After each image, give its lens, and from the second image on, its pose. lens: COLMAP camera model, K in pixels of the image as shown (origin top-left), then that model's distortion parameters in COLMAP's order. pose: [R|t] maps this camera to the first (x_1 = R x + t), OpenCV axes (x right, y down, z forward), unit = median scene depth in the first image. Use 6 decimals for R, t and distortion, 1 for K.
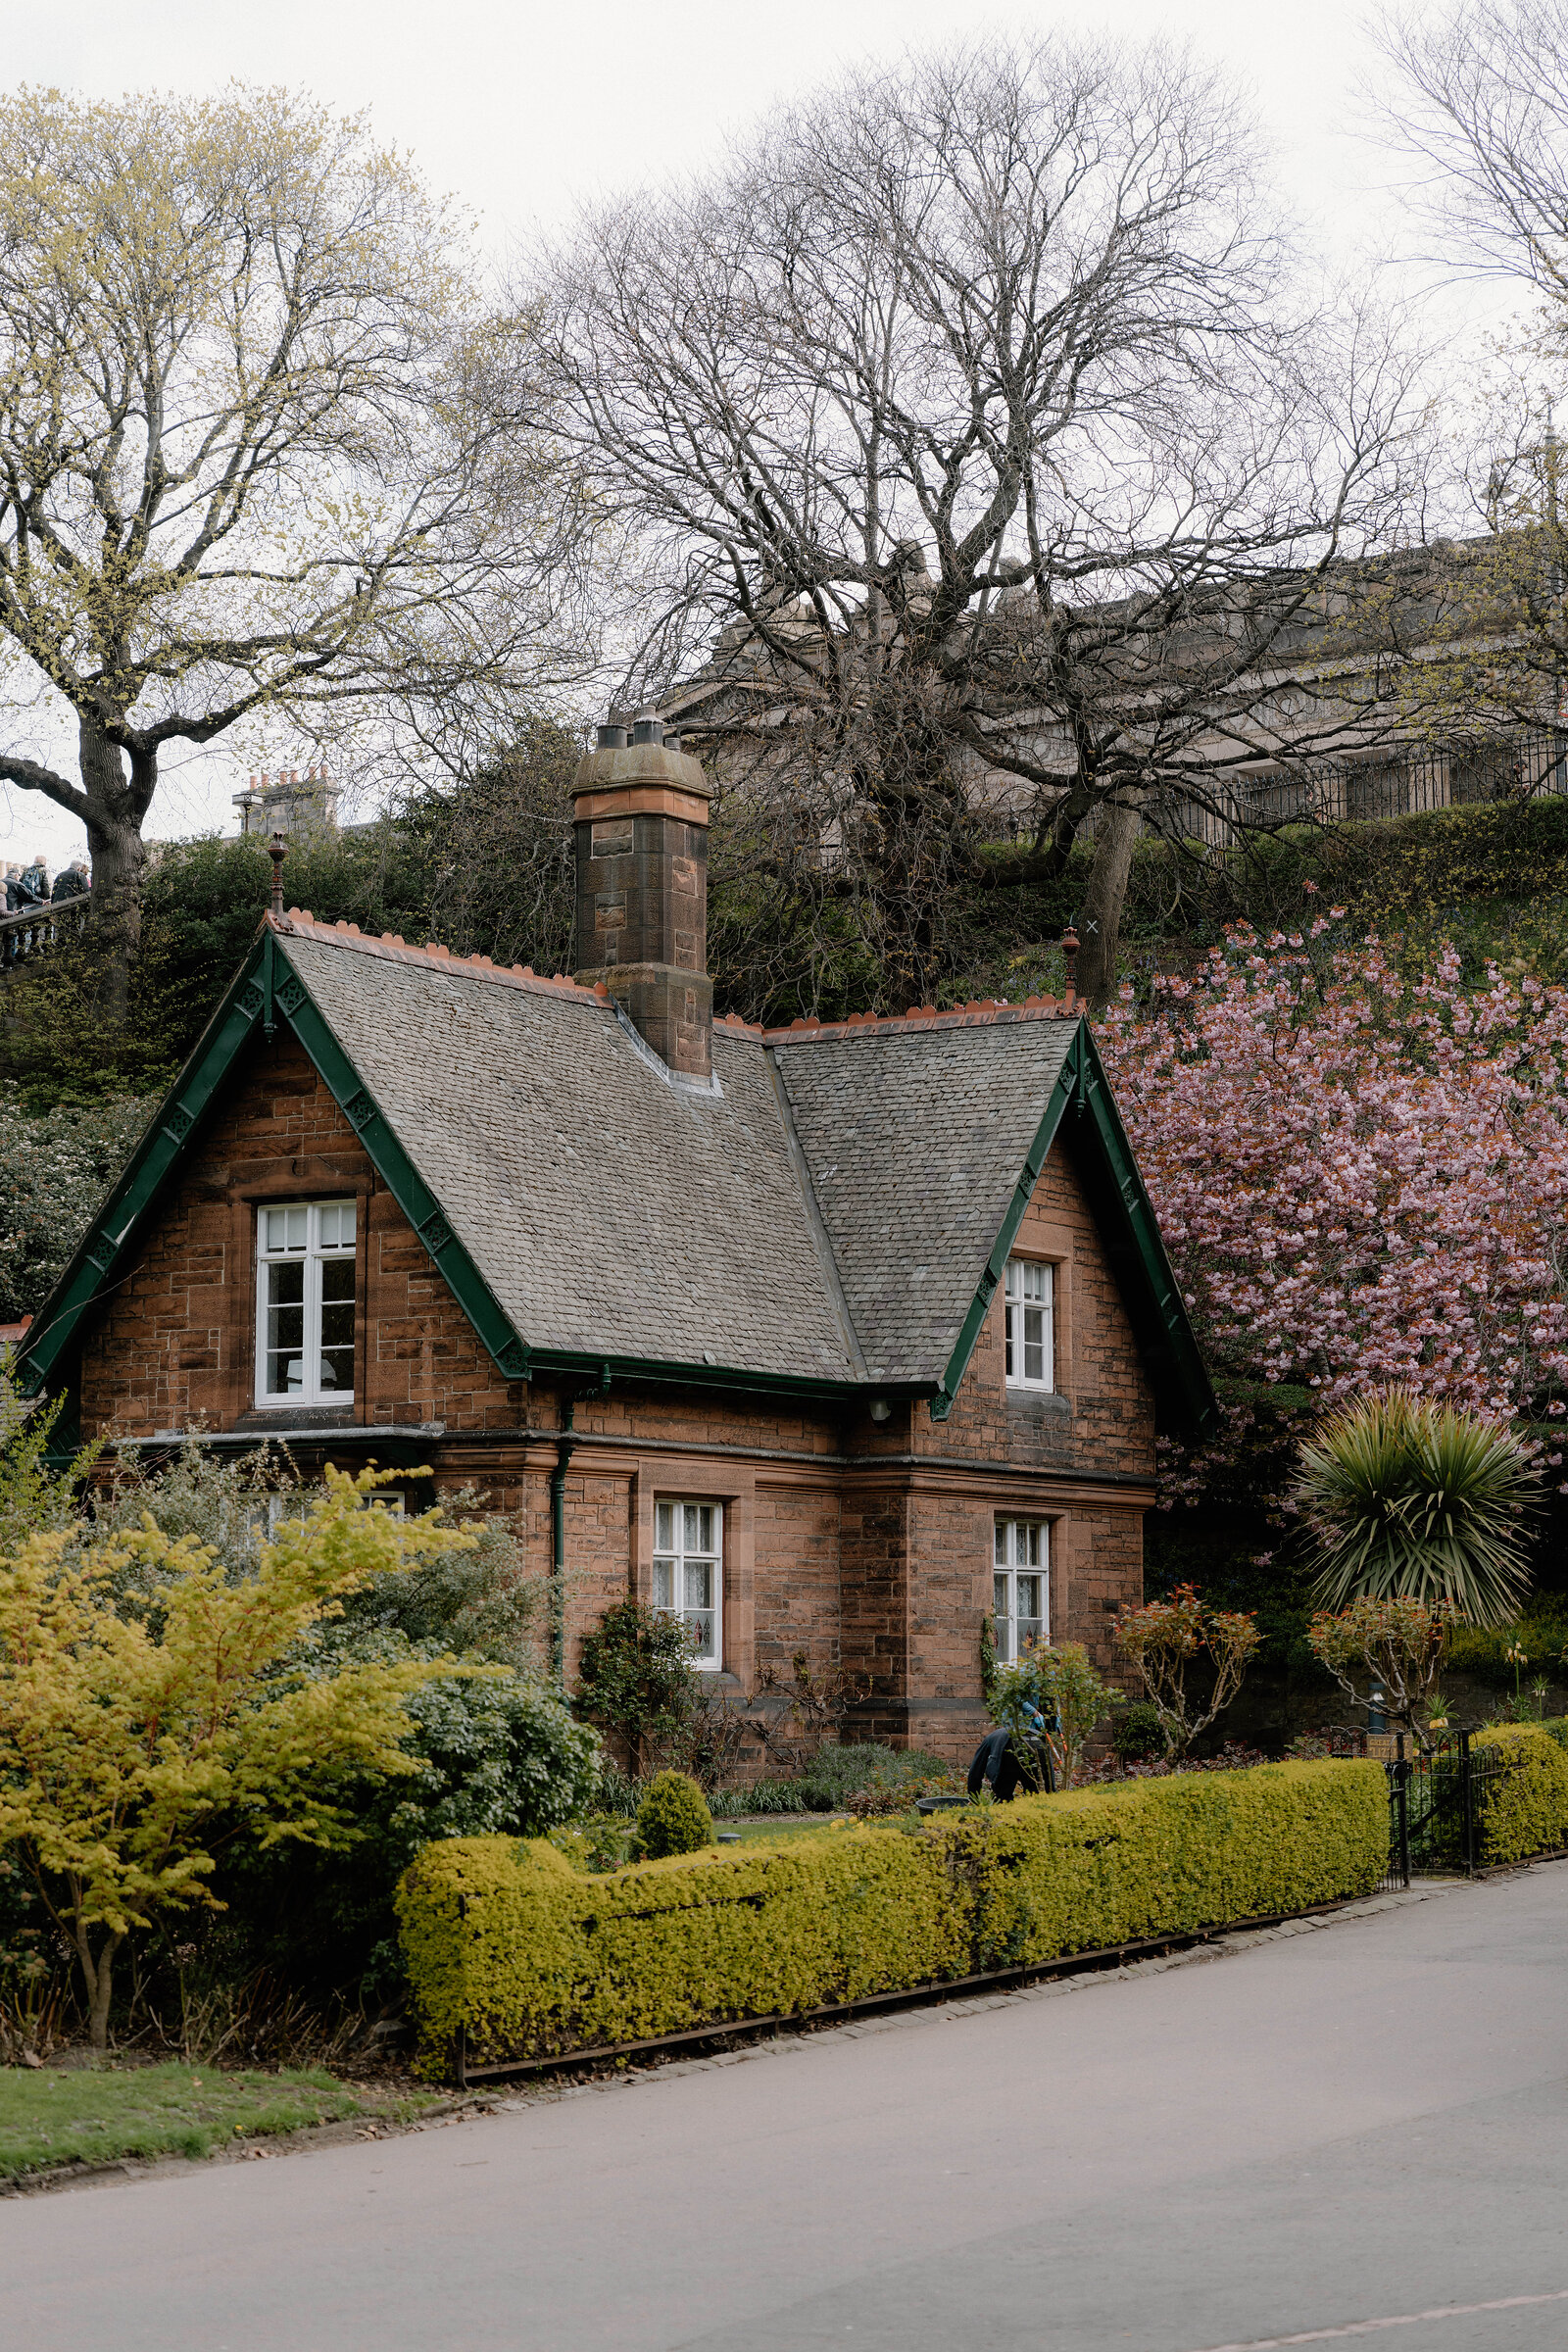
lens RADIAL K [[4536.7, 0, 860.7], [0, 4536.7, 1184.2], [0, 0, 1]] dist [0.026675, -0.008580]
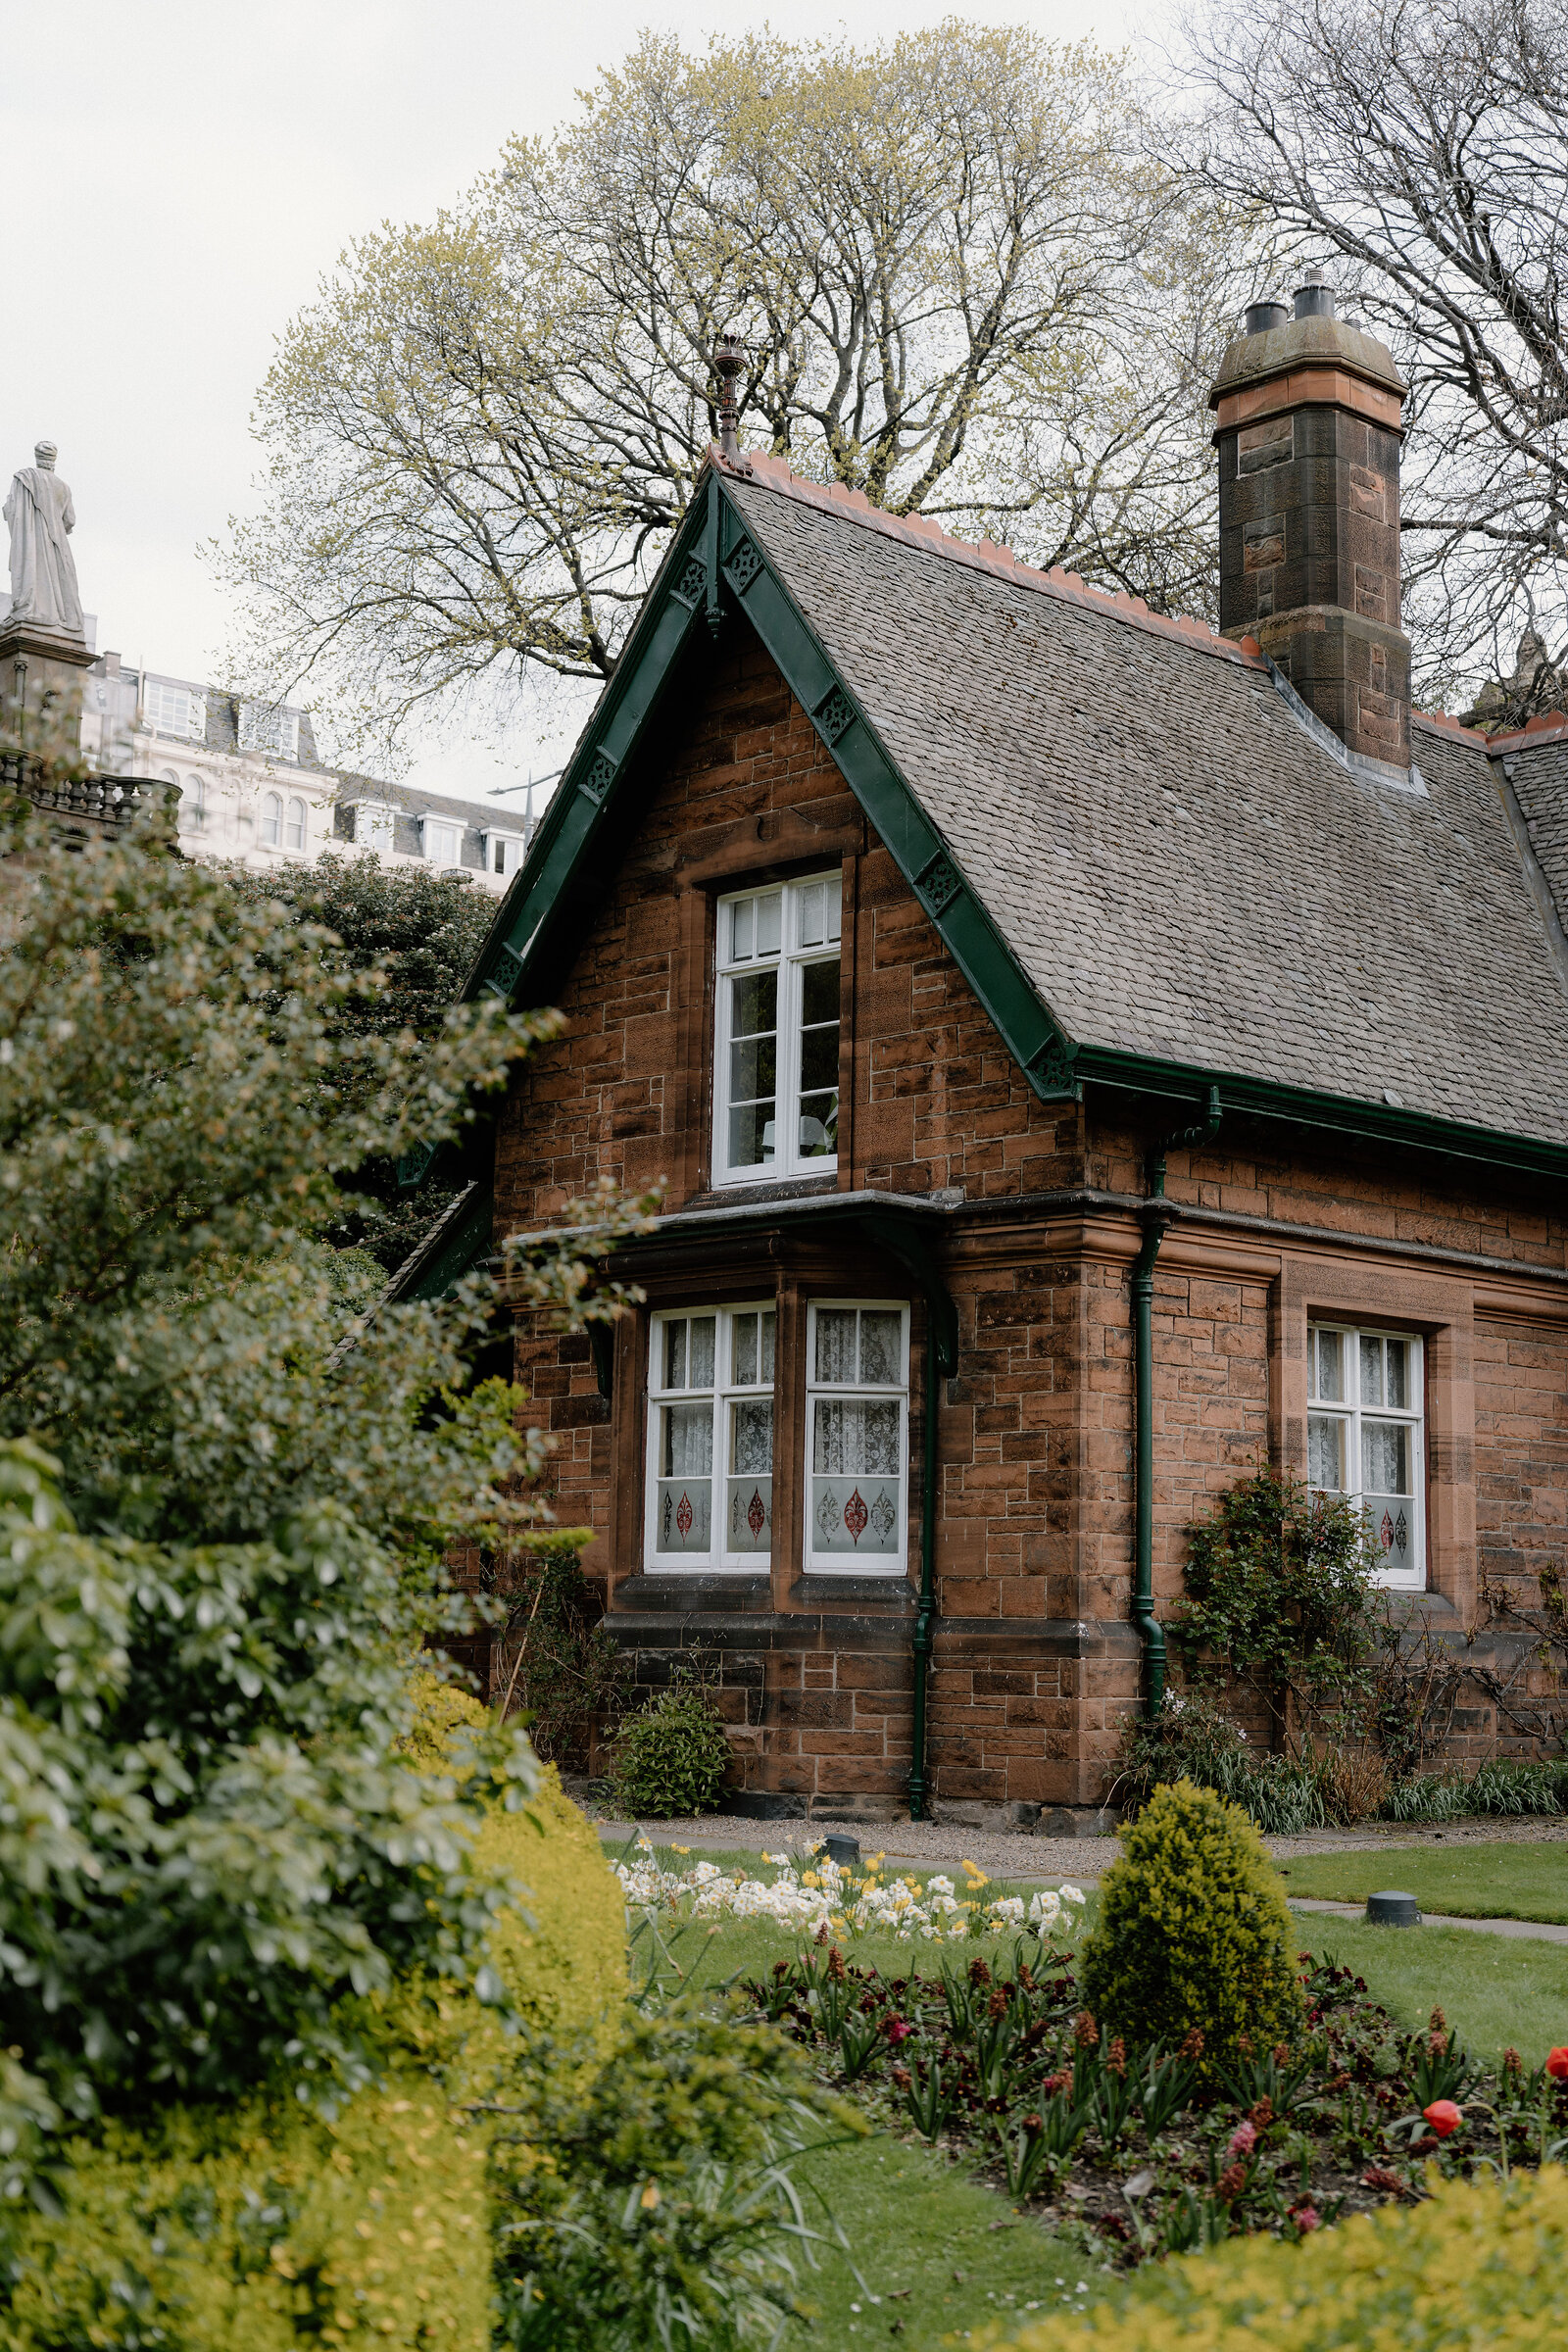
lens RADIAL K [[3175.0, 0, 784.0], [0, 3175.0, 1176.0], [0, 0, 1]] dist [0.005963, -0.004836]
pose [[0.967136, -0.019923, -0.253478, -0.002827], [0.011063, 0.999279, -0.036331, 0.063093], [0.254018, 0.032333, 0.966659, 0.531443]]
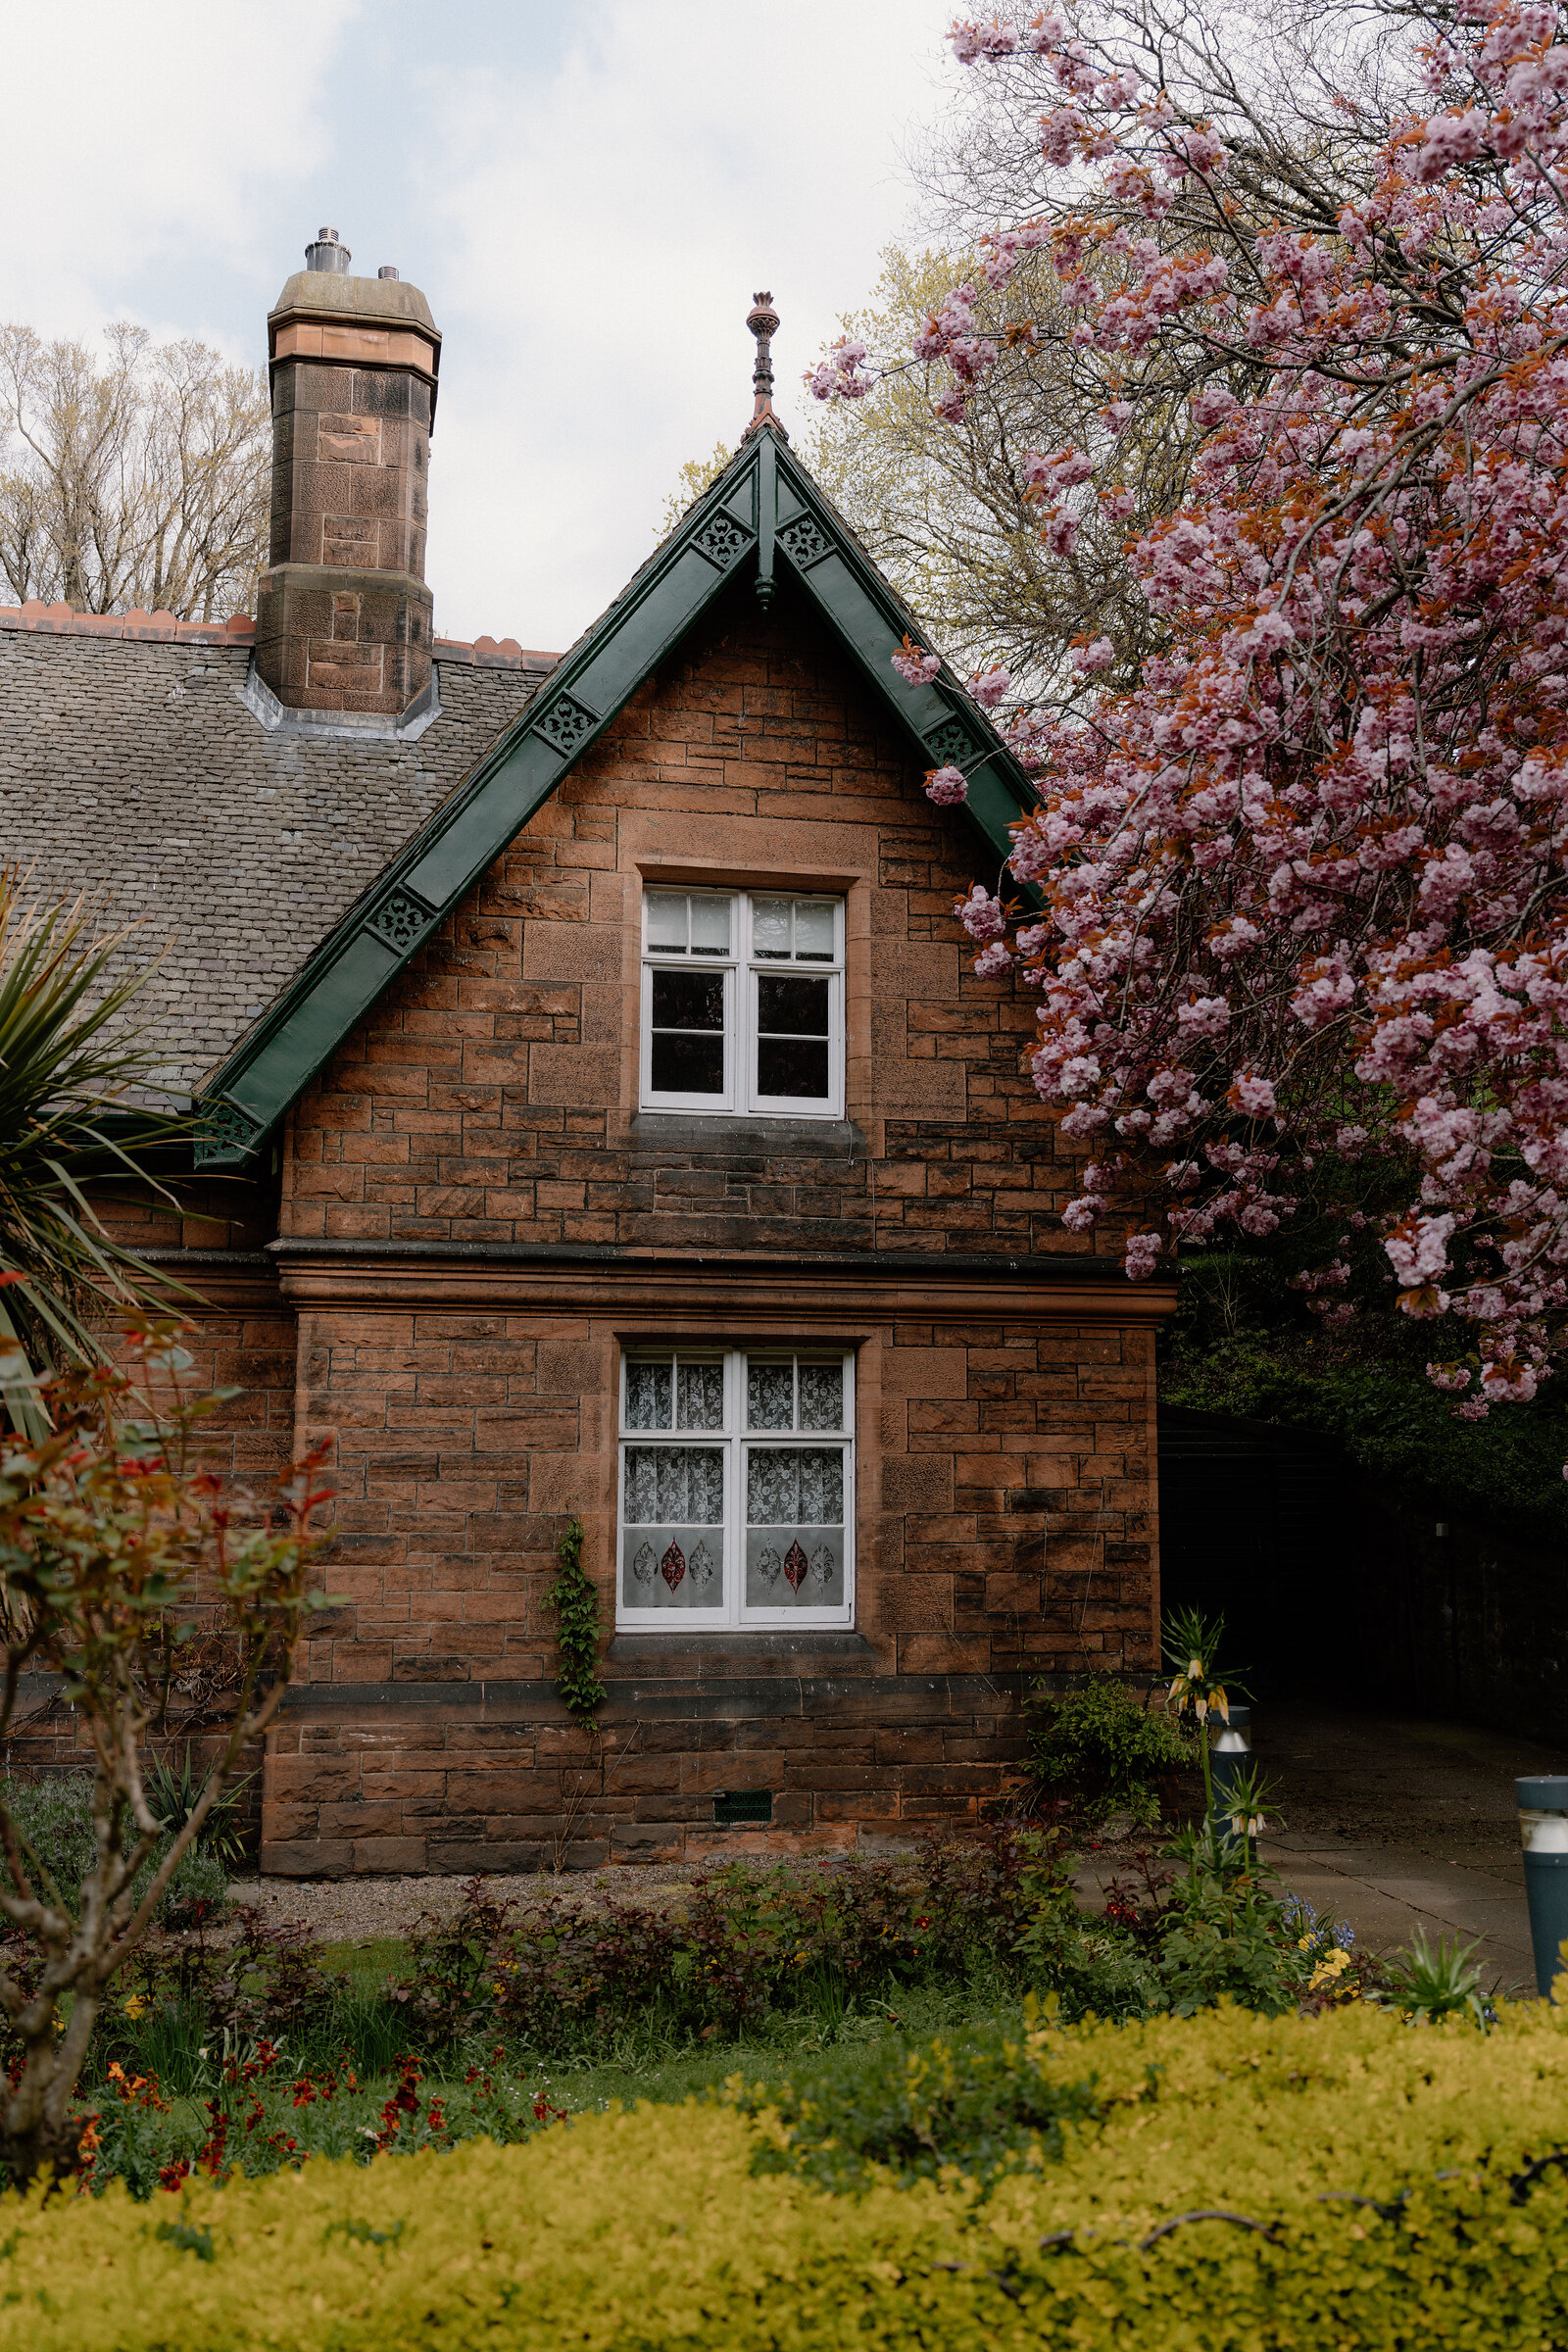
lens RADIAL K [[2060.2, 0, 784.0], [0, 2060.2, 1176.0], [0, 0, 1]] dist [-0.005017, -0.002100]
pose [[0.683033, -0.099068, -0.723638, 0.241964], [0.078812, 0.994971, -0.061825, 0.074707], [0.726123, -0.014803, 0.687405, 0.899684]]
